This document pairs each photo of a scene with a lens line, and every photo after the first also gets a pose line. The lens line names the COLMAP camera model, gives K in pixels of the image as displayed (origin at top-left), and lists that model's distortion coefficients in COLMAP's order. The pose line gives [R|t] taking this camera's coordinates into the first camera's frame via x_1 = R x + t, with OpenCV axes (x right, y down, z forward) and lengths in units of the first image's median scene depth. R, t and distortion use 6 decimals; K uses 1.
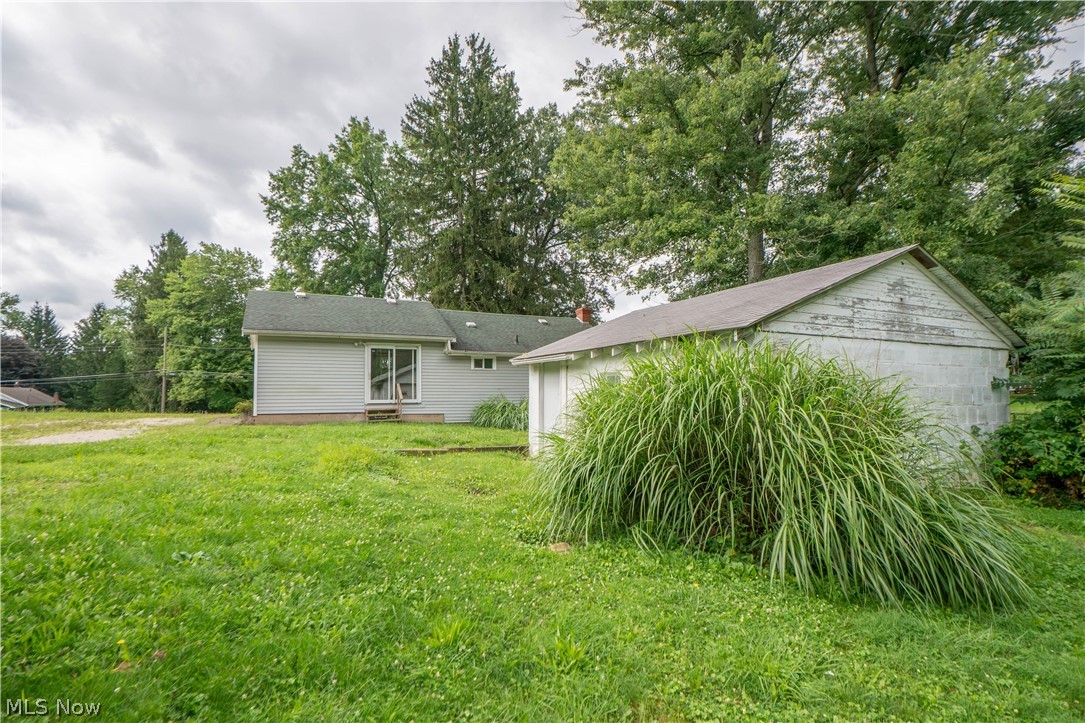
lens RADIAL K [[534.7, 0, 540.8], [0, 534.7, 383.7], [0, 0, 1]] dist [-0.042586, 0.010207]
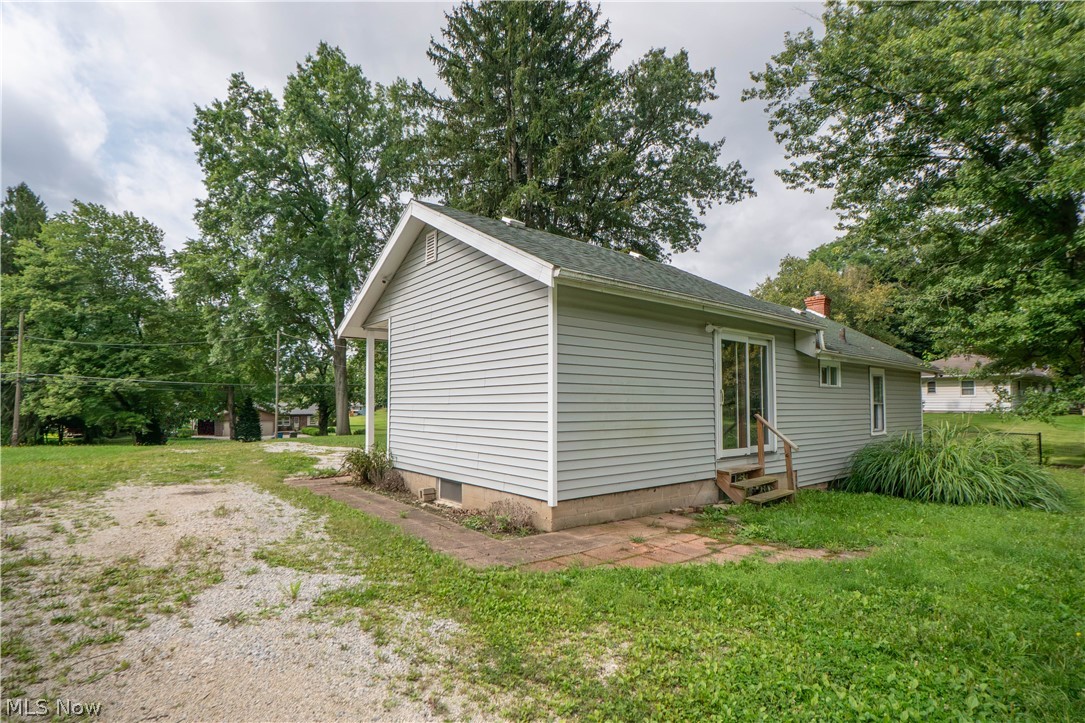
lens RADIAL K [[534.7, 0, 540.8], [0, 534.7, 383.7], [0, 0, 1]] dist [-0.042586, 0.010207]
pose [[0.978553, 0.006156, 0.205904, -0.160864], [-0.003630, 0.999913, -0.012643, -0.005853], [-0.205964, 0.011624, 0.978491, 0.162891]]
